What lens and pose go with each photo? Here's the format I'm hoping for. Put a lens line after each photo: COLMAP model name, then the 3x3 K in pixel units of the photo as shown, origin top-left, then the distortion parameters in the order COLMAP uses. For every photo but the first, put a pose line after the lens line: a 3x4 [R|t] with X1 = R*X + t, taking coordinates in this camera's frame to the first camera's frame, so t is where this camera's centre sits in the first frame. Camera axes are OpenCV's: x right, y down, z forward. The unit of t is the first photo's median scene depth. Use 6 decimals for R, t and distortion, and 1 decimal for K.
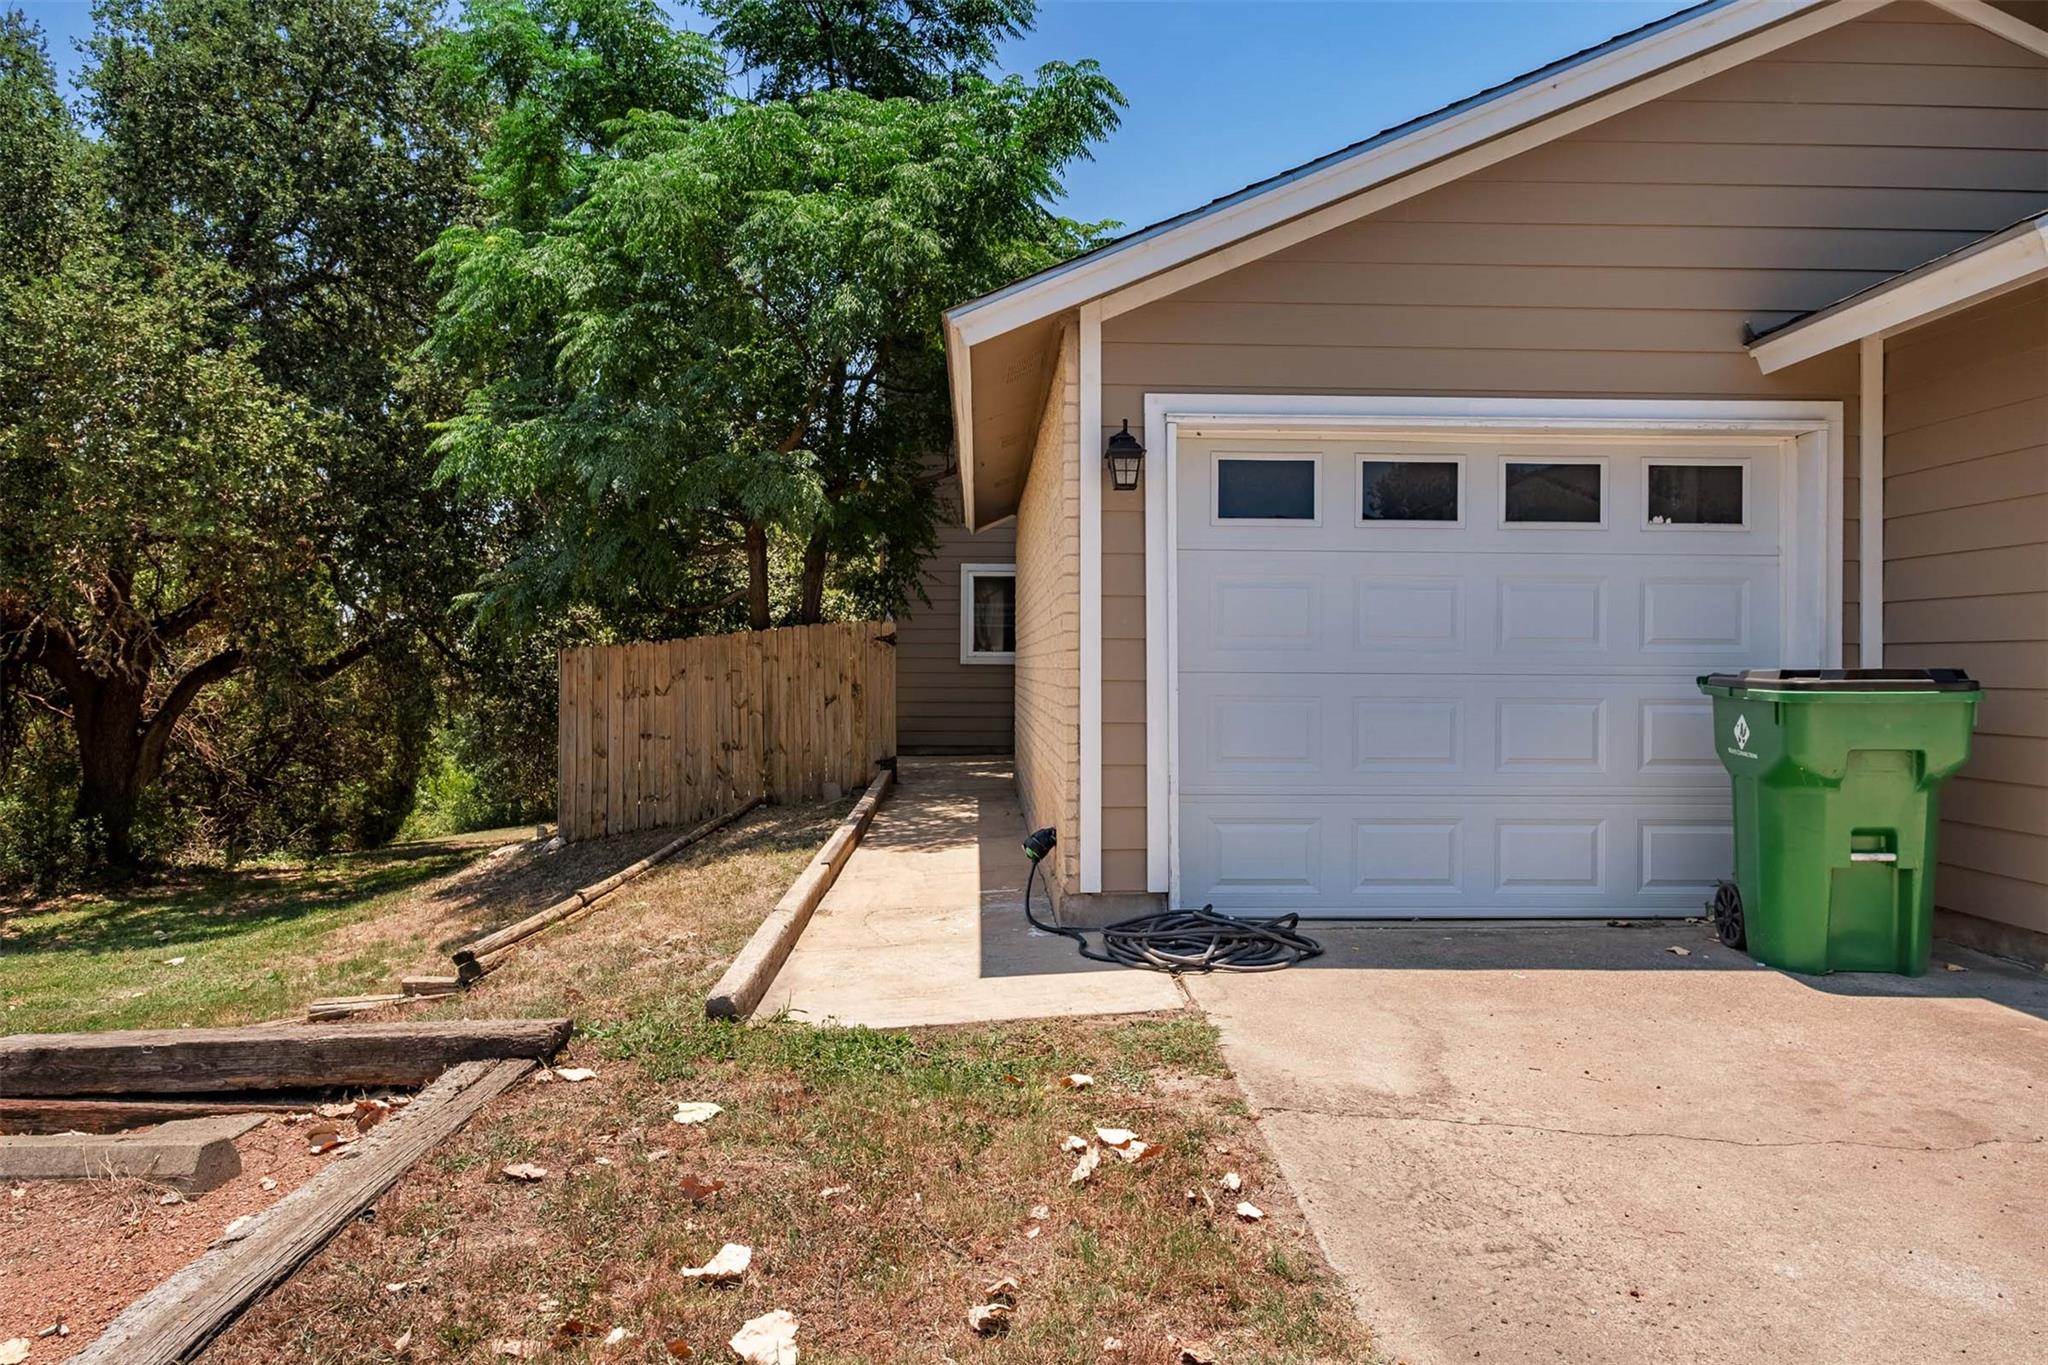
lens RADIAL K [[1319.3, 0, 1024.0], [0, 1319.3, 682.5], [0, 0, 1]] dist [0.002169, 0.000955]
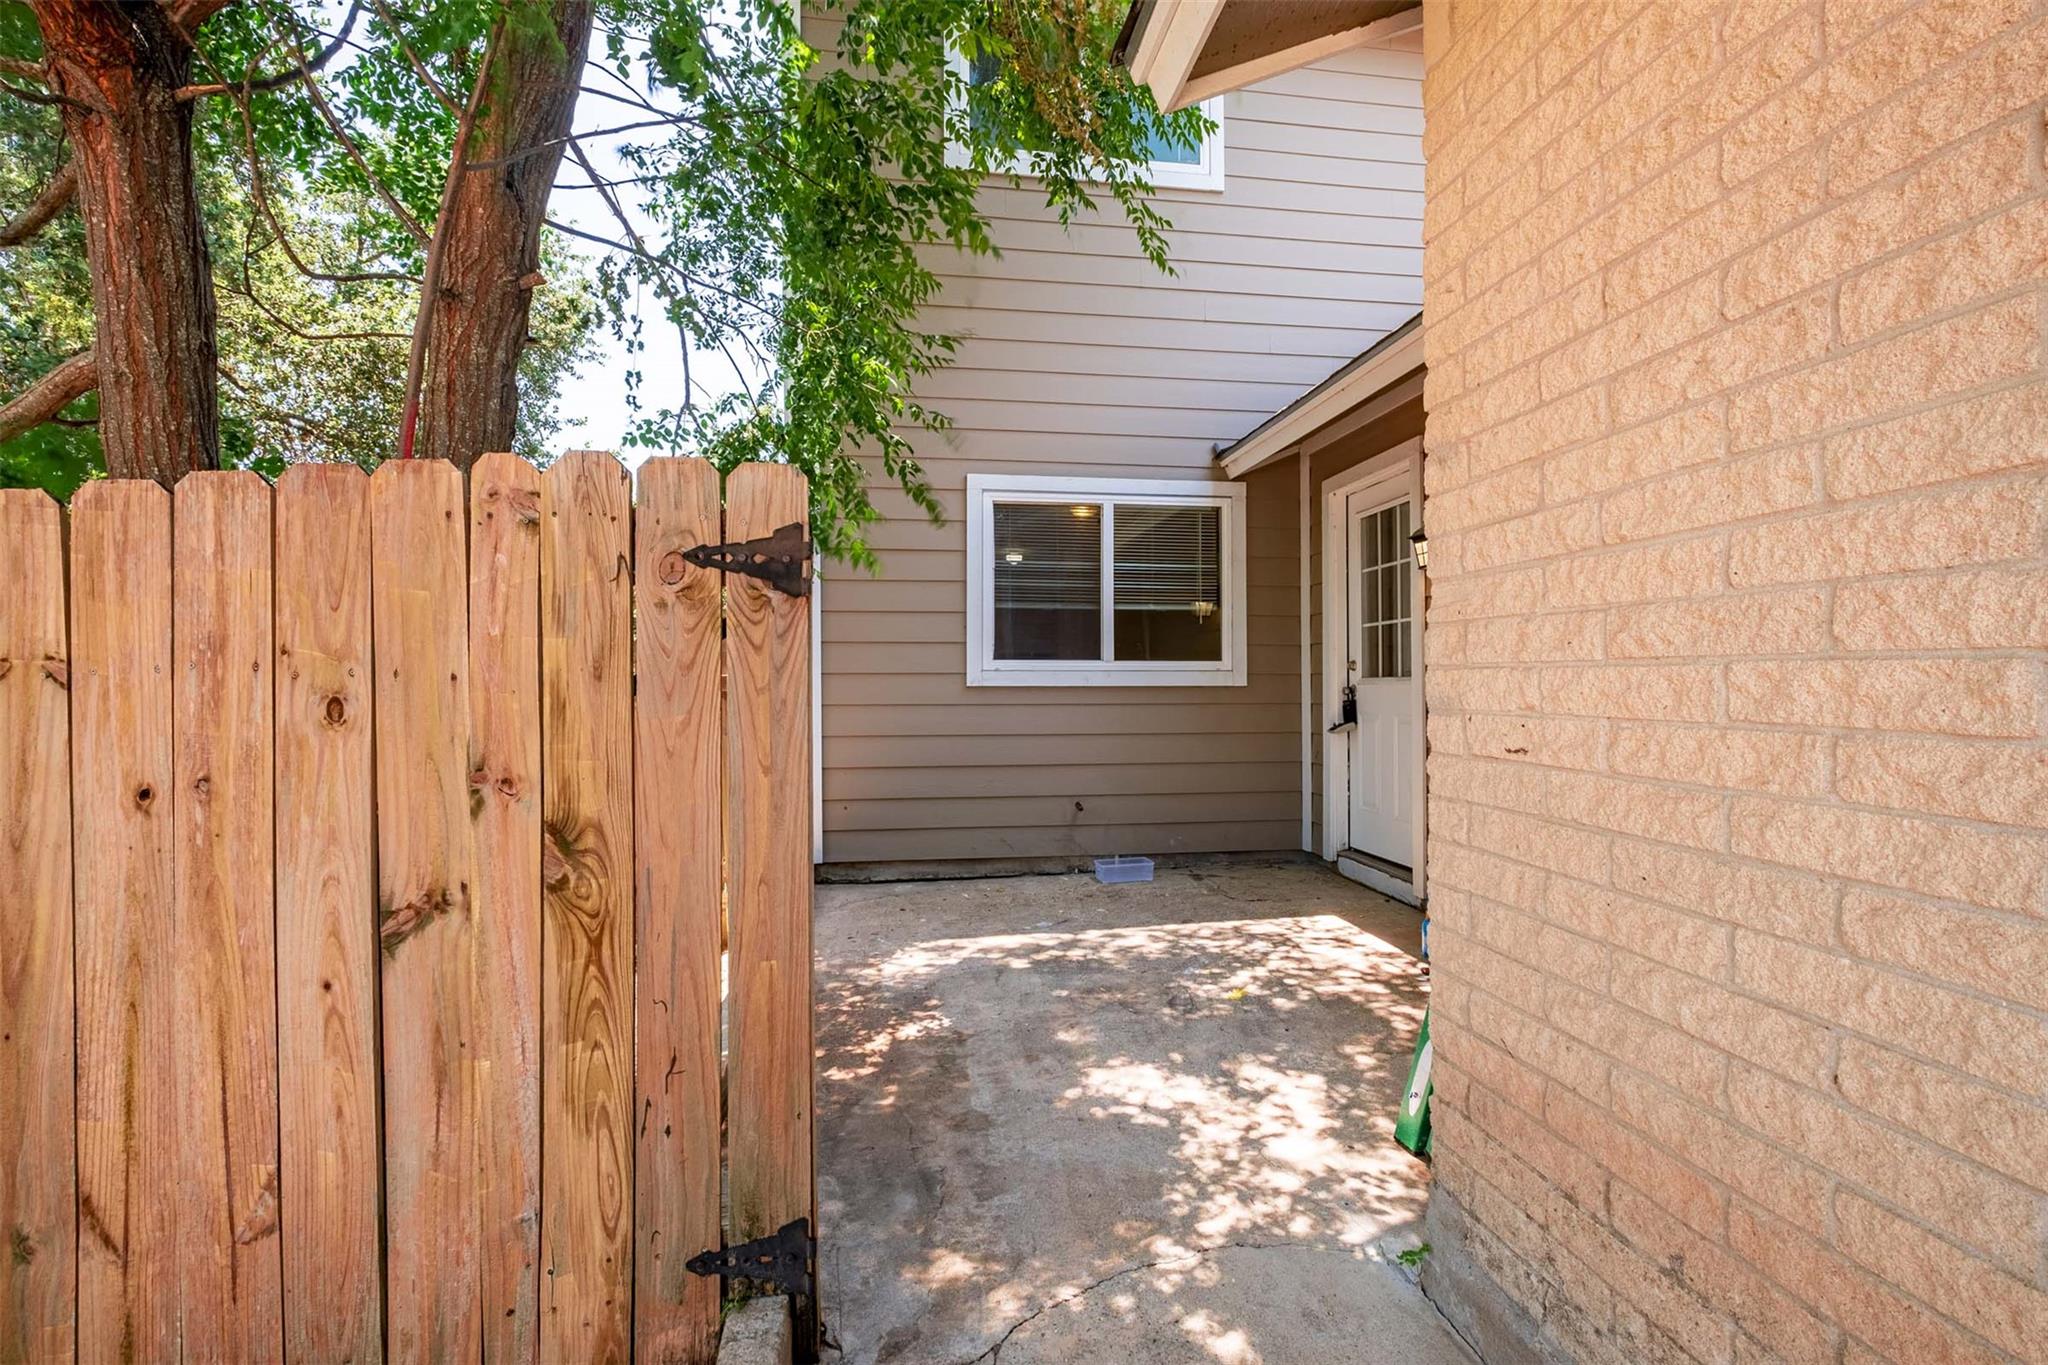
lens RADIAL K [[900.1, 0, 1024.0], [0, 900.1, 682.5], [0, 0, 1]] dist [0.016039, -0.012565]
pose [[0.994256, -0.005809, 0.106871, -0.106793], [0.007067, 0.999910, -0.011396, -0.019604], [-0.106795, 0.012086, 0.994208, 1.156549]]
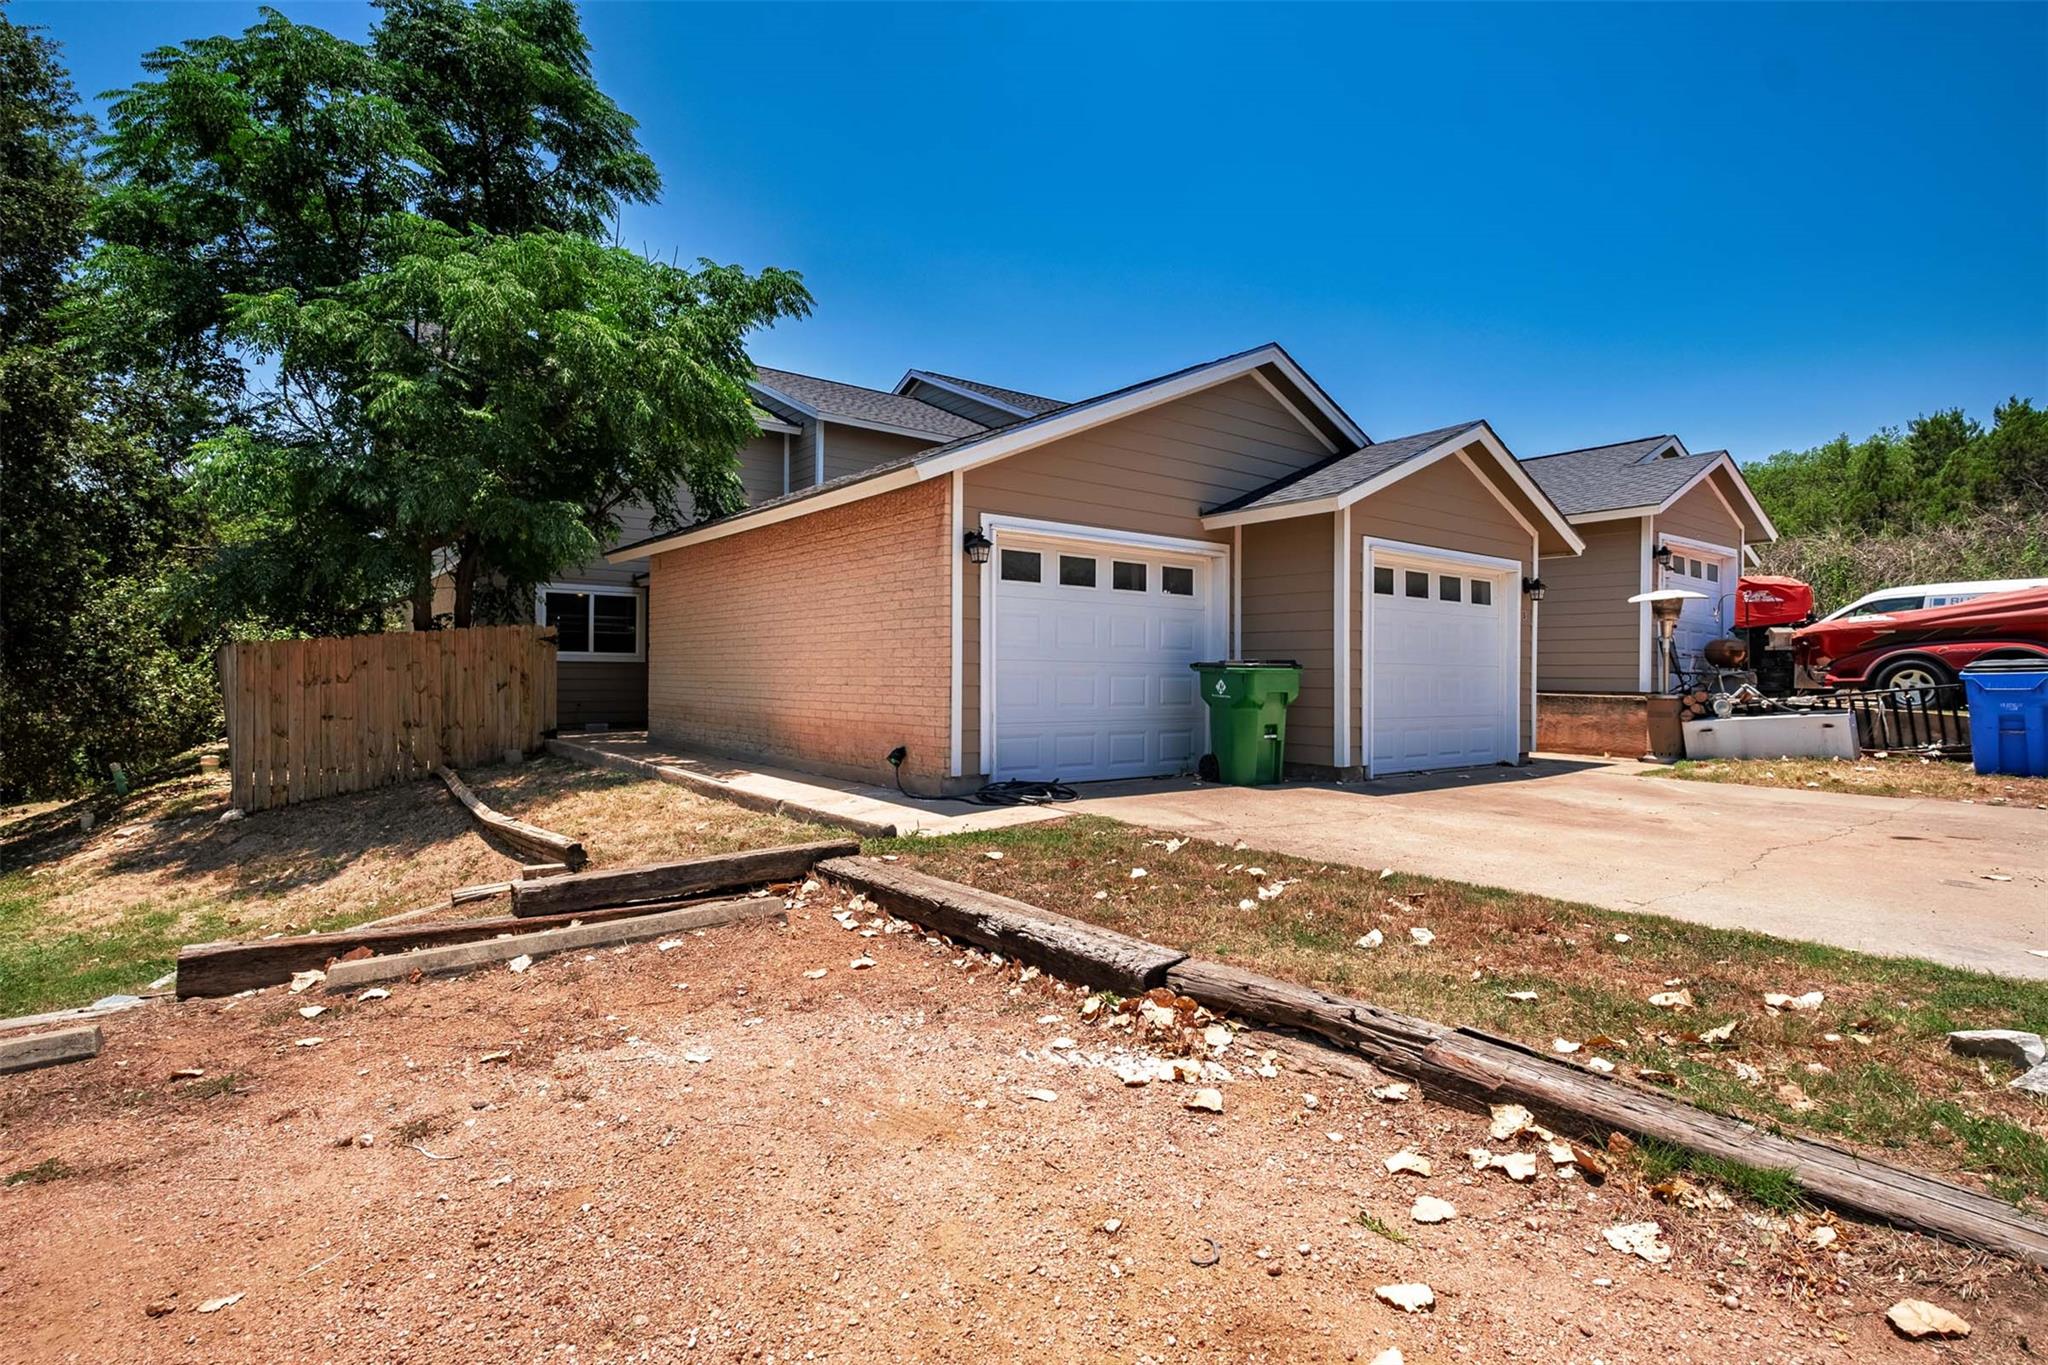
lens RADIAL K [[1014.1, 0, 1024.0], [0, 1014.1, 682.5], [0, 0, 1]] dist [-0.000584, -0.000135]
pose [[0.807602, -0.001272, 0.589727, -0.420185], [0.002812, 0.999995, -0.001694, 0.017048], [-0.589721, 0.003026, 0.807601, -0.126461]]
